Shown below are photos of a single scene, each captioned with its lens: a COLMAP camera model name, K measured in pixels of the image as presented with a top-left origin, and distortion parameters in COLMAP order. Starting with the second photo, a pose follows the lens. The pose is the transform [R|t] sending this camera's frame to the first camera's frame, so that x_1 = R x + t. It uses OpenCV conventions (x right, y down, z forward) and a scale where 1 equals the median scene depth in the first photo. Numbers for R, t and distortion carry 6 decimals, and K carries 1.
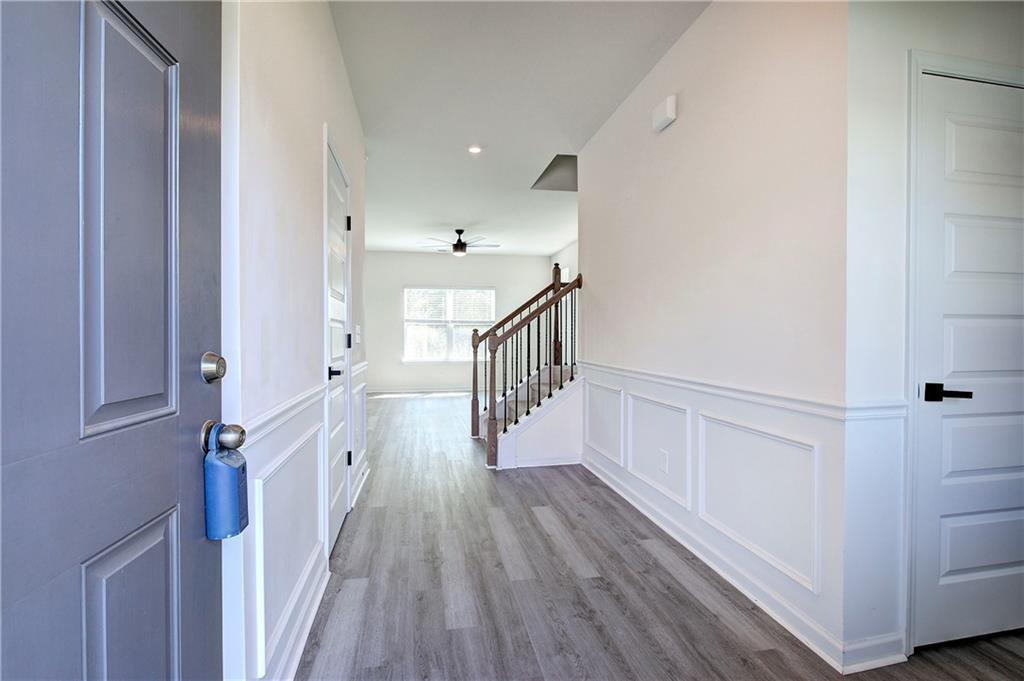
lens RADIAL K [[473.1, 0, 512.0], [0, 473.1, 340.5], [0, 0, 1]] dist [-0.000212, -0.000017]
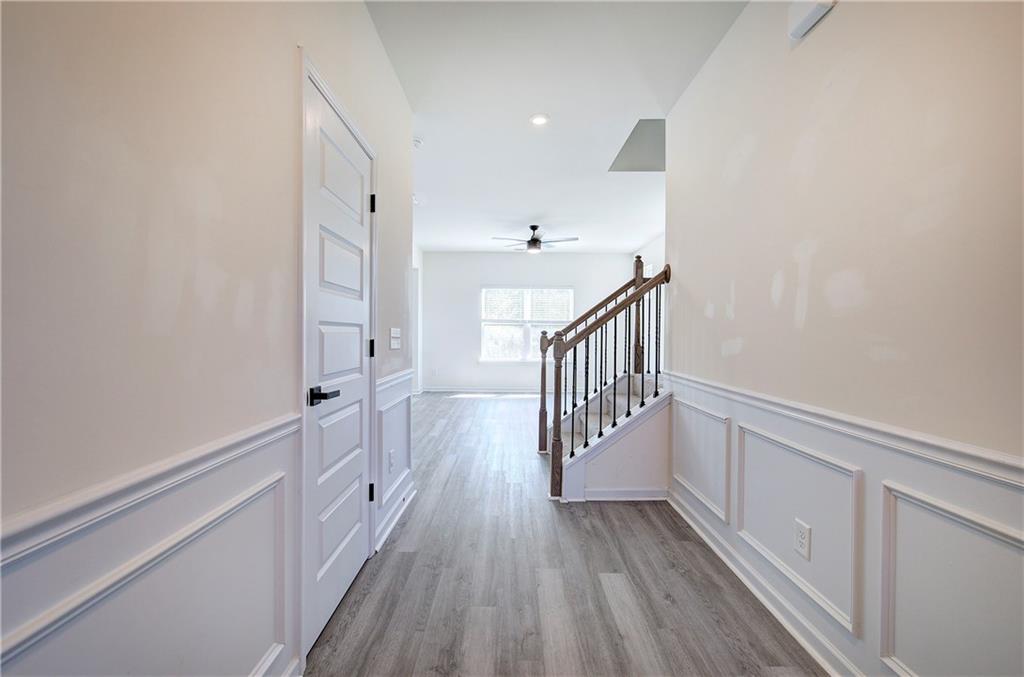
lens RADIAL K [[435.7, 0, 515.7], [0, 435.7, 337.8], [0, 0, 1]] dist [0.000672, 0.000152]
pose [[0.983381, 0.008964, -0.181334, 0.024493], [-0.008977, 0.999959, 0.000753, -0.014032], [0.181334, 0.000887, 0.983421, 0.222716]]
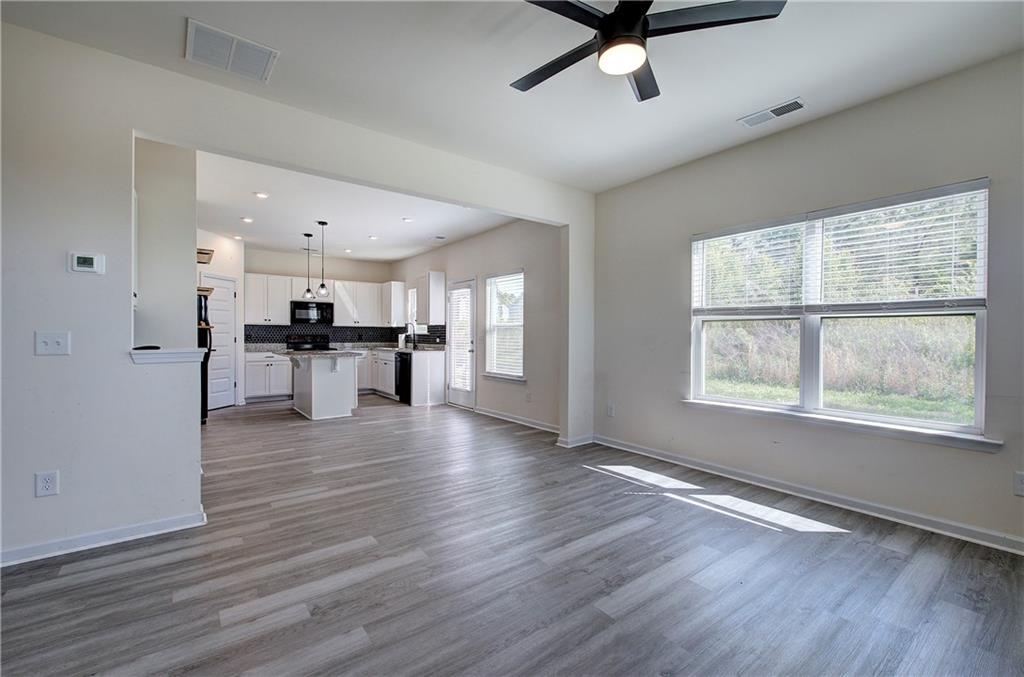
lens RADIAL K [[435.7, 0, 515.7], [0, 435.7, 337.8], [0, 0, 1]] dist [0.000672, 0.000152]
pose [[0.433484, 0.006499, -0.901138, 0.166616], [-0.010694, 0.999941, 0.002068, -0.034242], [0.901098, 0.008740, 0.433528, 1.433244]]
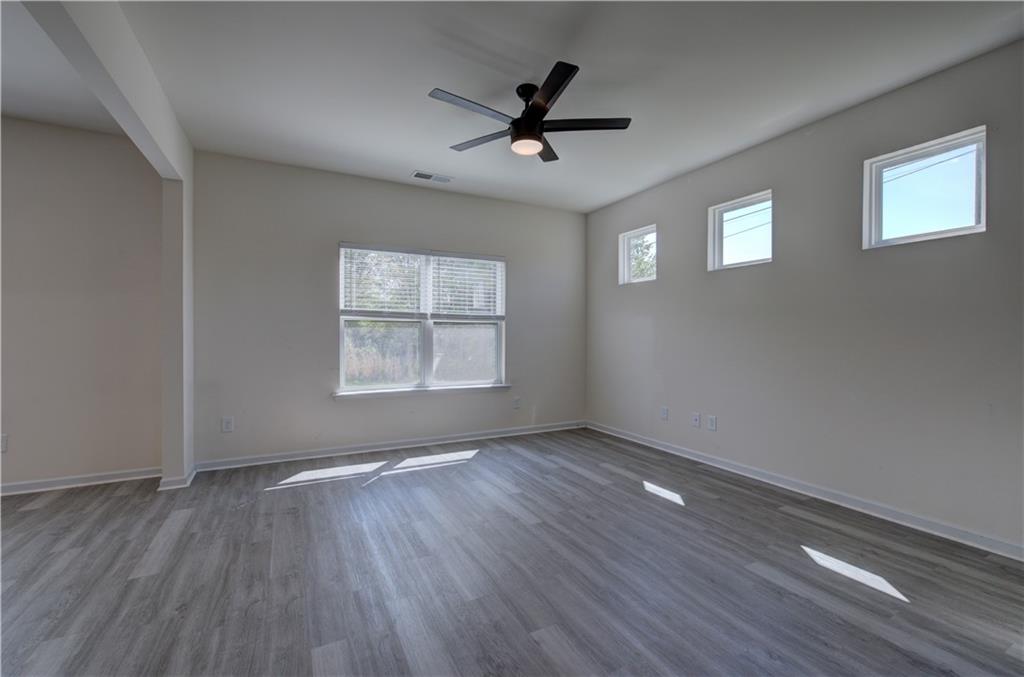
lens RADIAL K [[435.7, 0, 515.7], [0, 435.7, 337.8], [0, 0, 1]] dist [0.000672, 0.000152]
pose [[0.960909, -0.000671, 0.276862, -0.382267], [0.001134, 0.999998, -0.001512, -0.030593], [-0.276860, 0.001767, 0.960909, 1.102181]]
